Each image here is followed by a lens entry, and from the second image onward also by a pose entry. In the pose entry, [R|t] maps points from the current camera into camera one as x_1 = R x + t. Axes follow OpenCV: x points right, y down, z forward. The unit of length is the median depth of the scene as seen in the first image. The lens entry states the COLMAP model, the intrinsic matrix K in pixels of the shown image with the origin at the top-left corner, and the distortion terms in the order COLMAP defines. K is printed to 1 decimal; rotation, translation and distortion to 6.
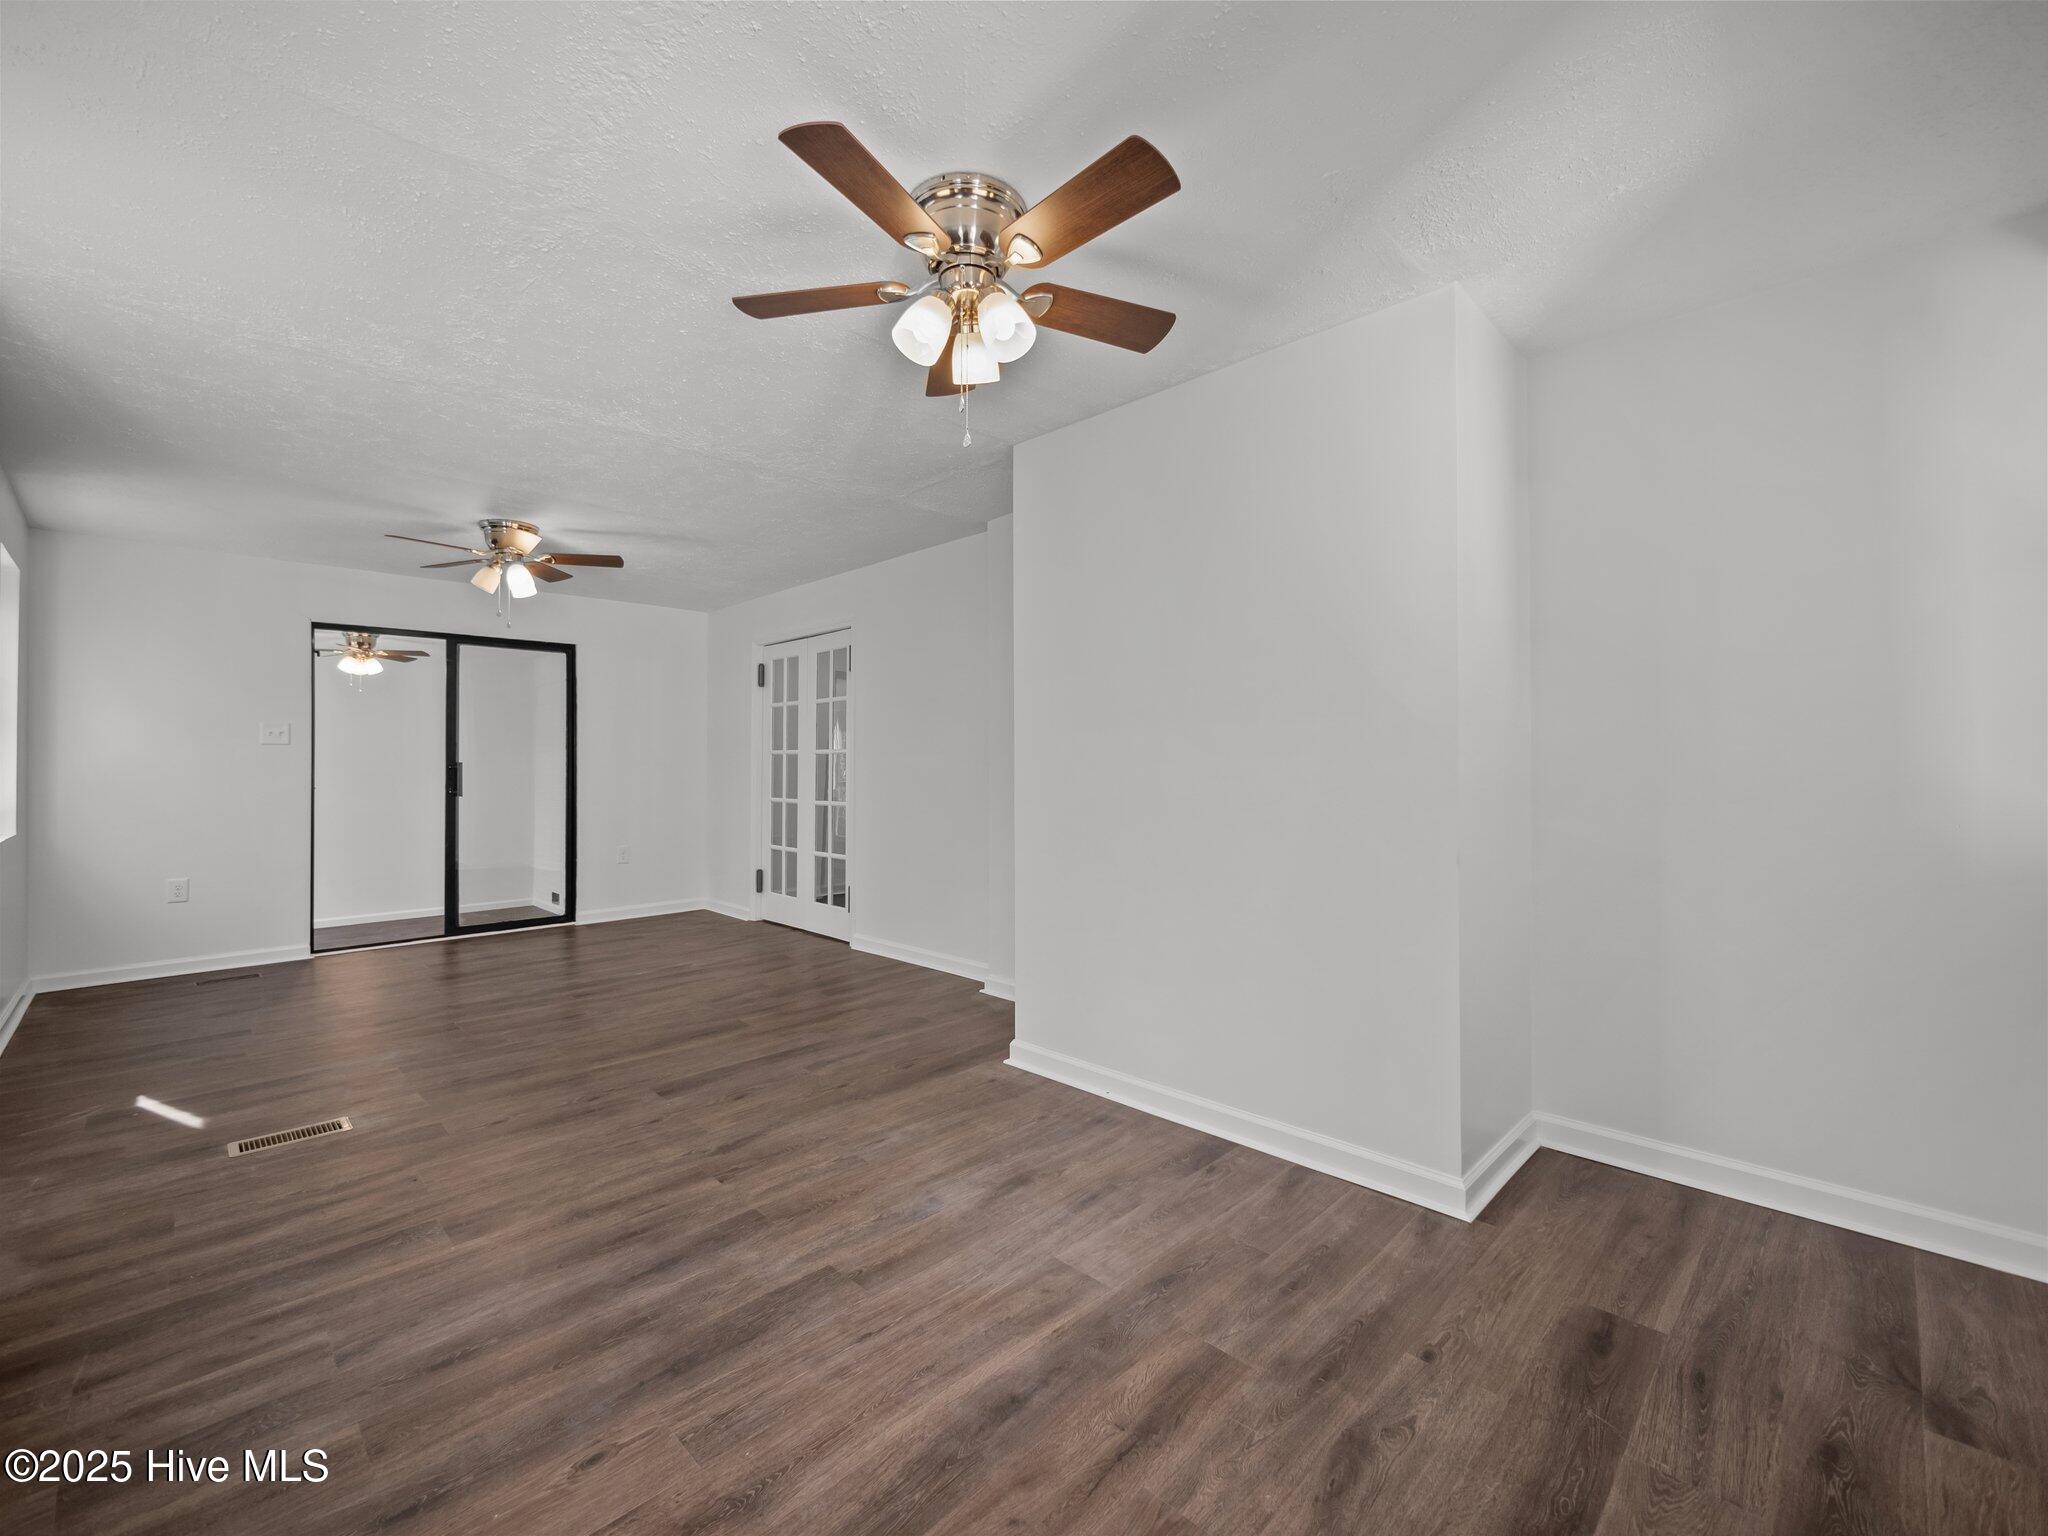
lens RADIAL K [[865.2, 0, 1029.3], [0, 865.2, 761.7], [0, 0, 1]] dist [-0.004086, -0.000032]
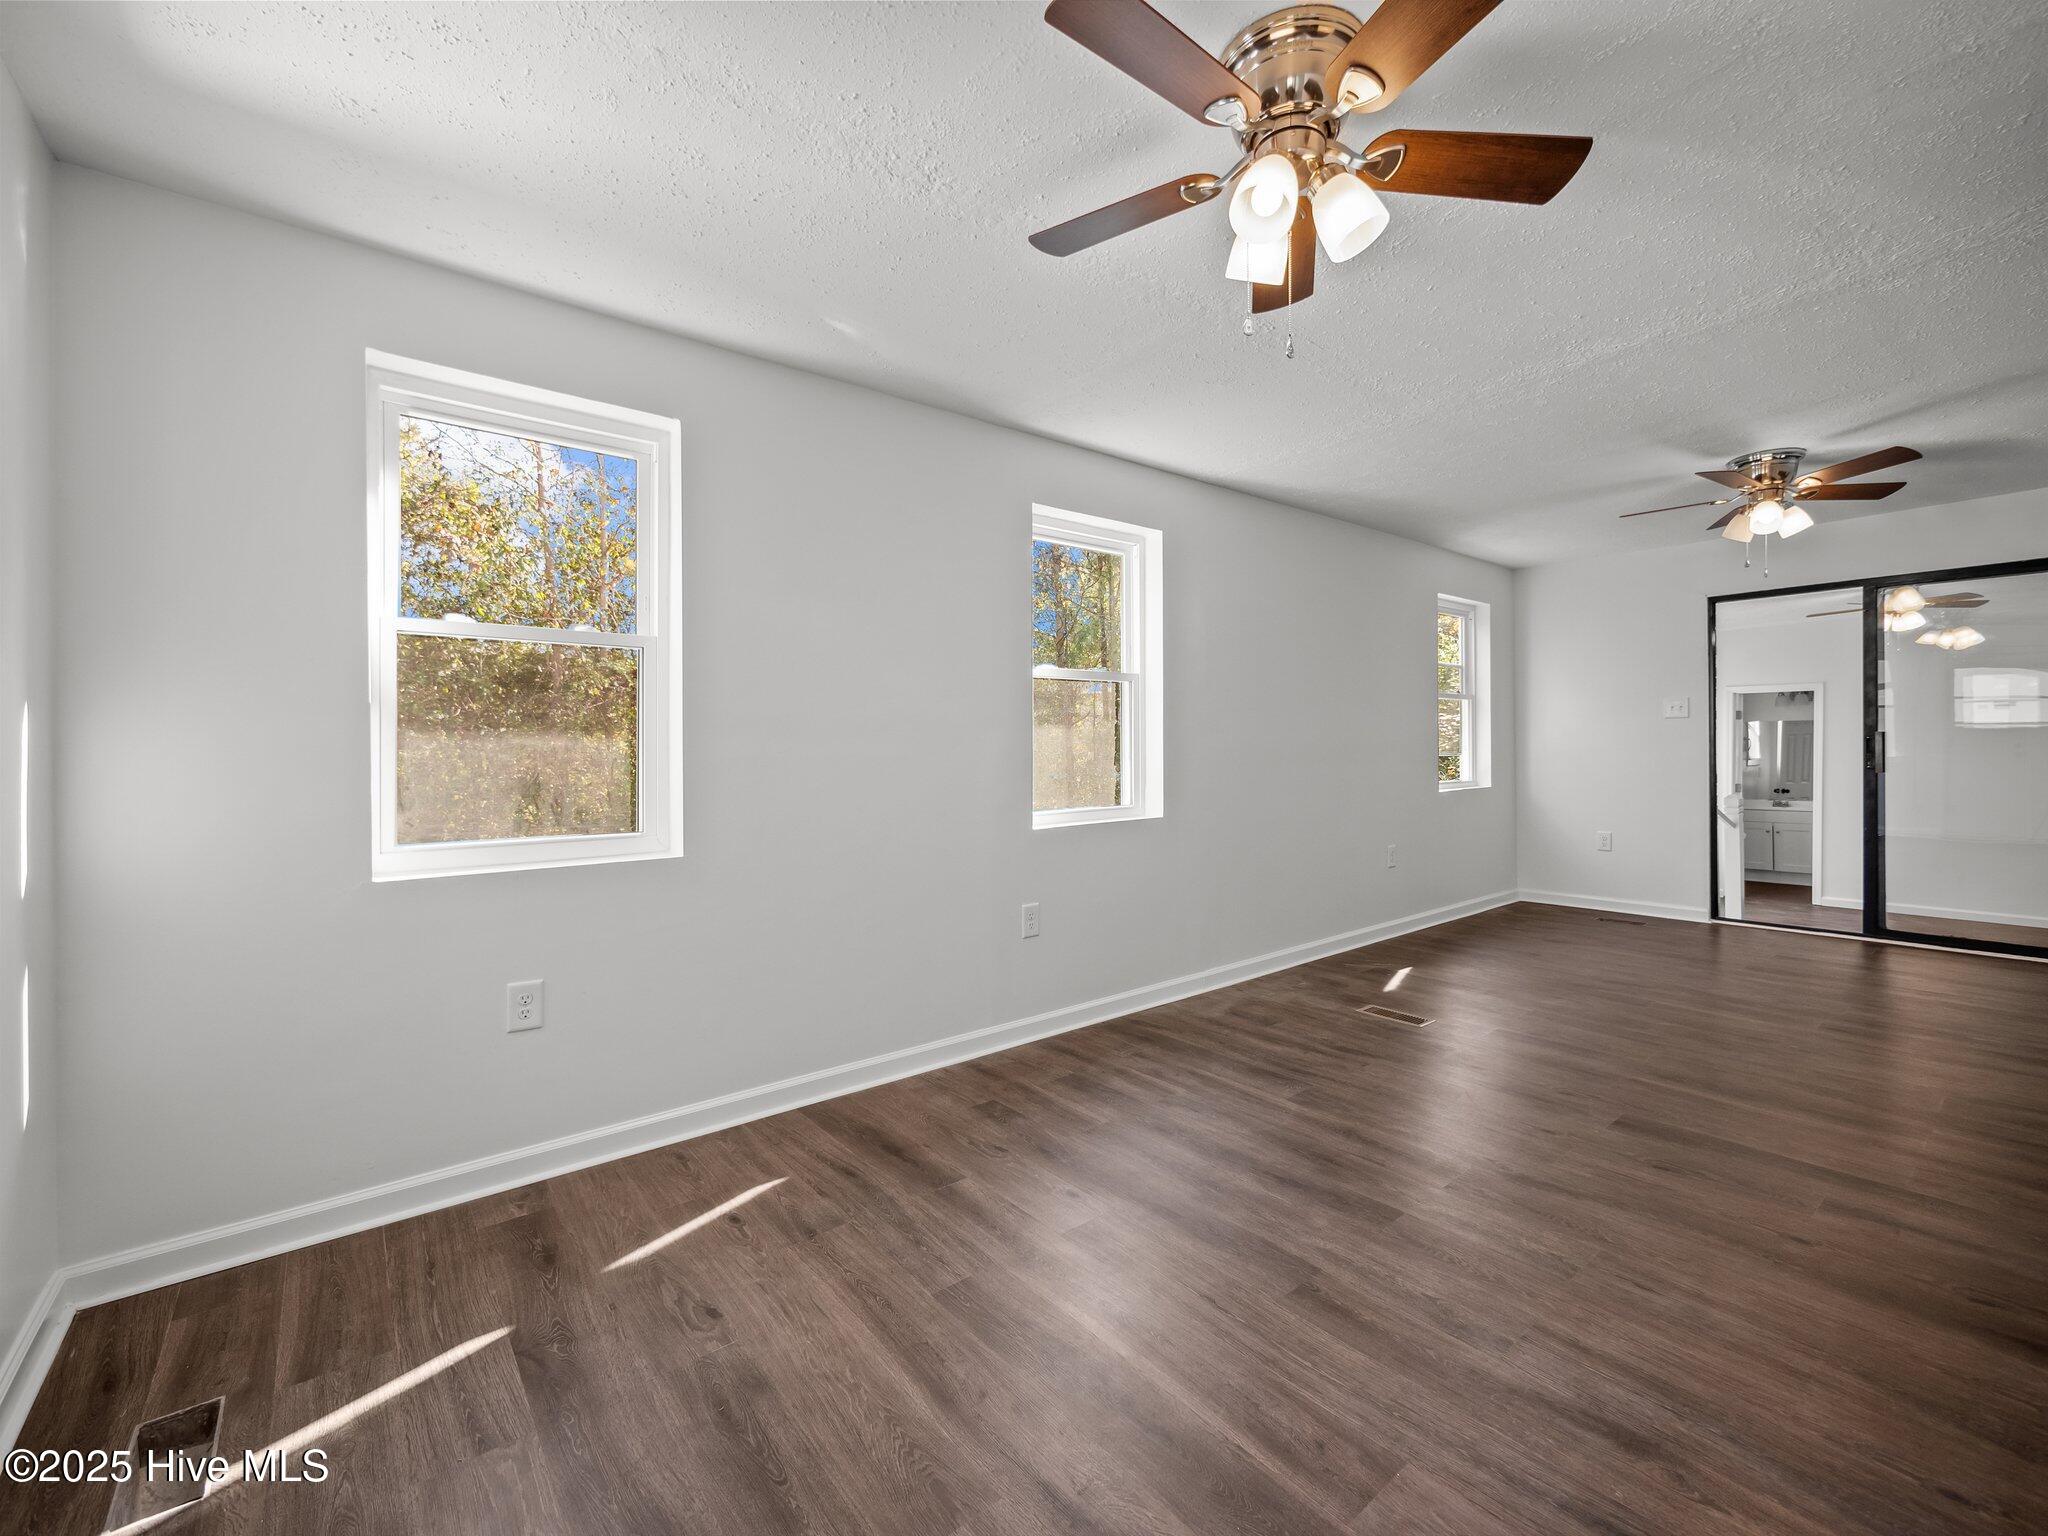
lens RADIAL K [[865.2, 0, 1029.3], [0, 865.2, 761.7], [0, 0, 1]] dist [-0.004086, -0.000032]
pose [[-0.113393, 0.023878, -0.993263, 0.493382], [0.016125, 0.999624, 0.022190, -0.002849], [0.993419, -0.013501, -0.113735, 0.531057]]
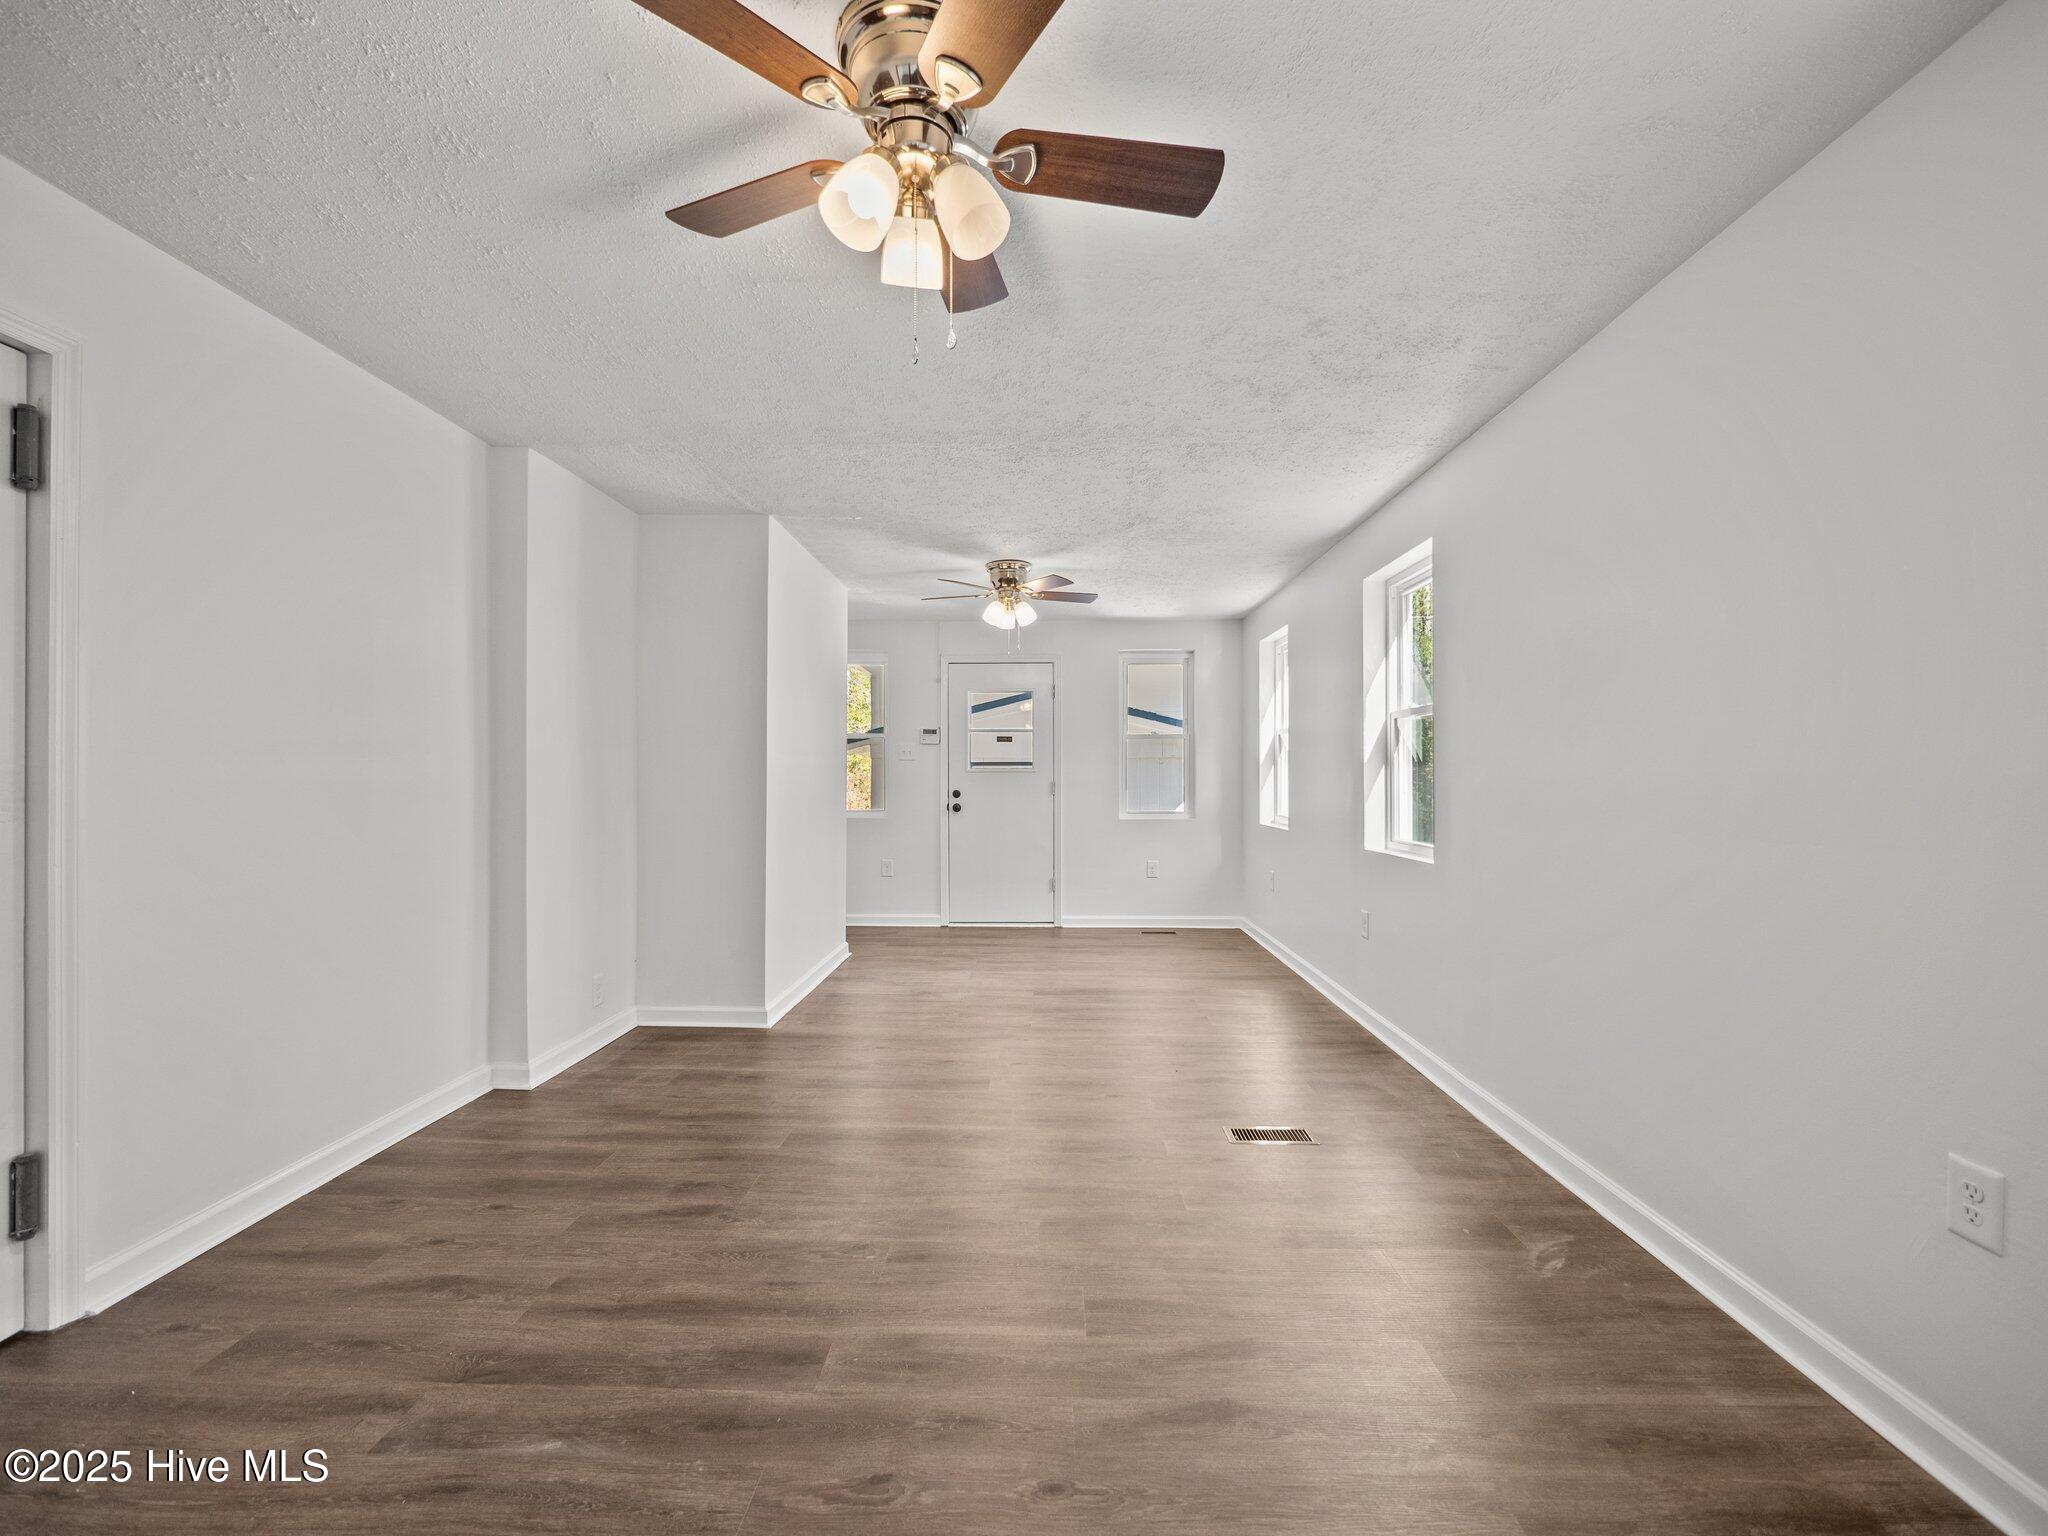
lens RADIAL K [[865.2, 0, 1029.3], [0, 865.2, 761.7], [0, 0, 1]] dist [-0.004086, -0.000032]
pose [[-0.689219, 0.016218, 0.724371, -1.285601], [-0.004156, 0.999645, -0.026335, 0.008913], [-0.724541, -0.021161, -0.688907, 1.757547]]
